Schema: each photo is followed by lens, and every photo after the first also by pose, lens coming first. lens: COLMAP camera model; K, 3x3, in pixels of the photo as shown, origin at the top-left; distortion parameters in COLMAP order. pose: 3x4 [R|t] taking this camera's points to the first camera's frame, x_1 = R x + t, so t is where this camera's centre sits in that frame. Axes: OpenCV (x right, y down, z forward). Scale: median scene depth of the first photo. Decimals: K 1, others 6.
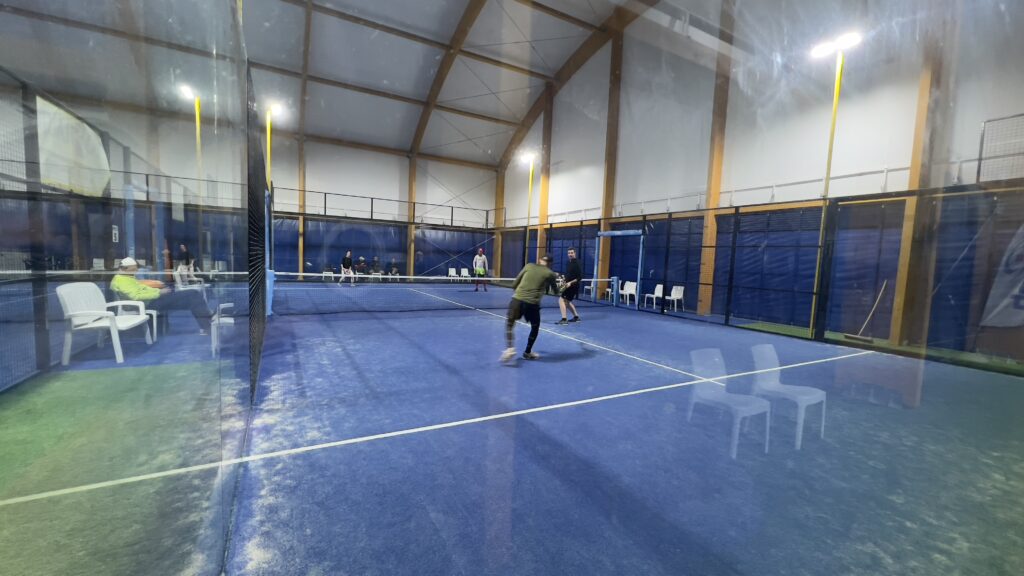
lens RADIAL K [[394.1, 0, 525.6], [0, 394.1, 288.3], [0, 0, 1]] dist [0.001581, 0.000129]
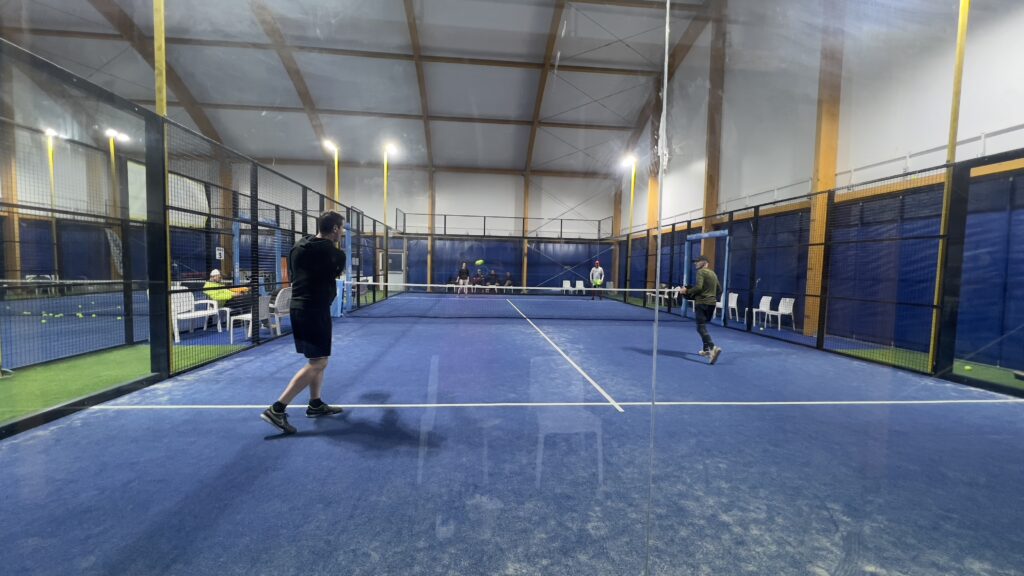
lens RADIAL K [[394.1, 0, 511.0], [0, 394.1, 291.7], [0, 0, 1]] dist [0.001581, 0.000129]
pose [[0.915526, 0.002453, -0.402252, 0.139802], [-0.012576, 0.999667, -0.022527, 0.004804], [0.402062, 0.025682, 0.915252, 0.036618]]
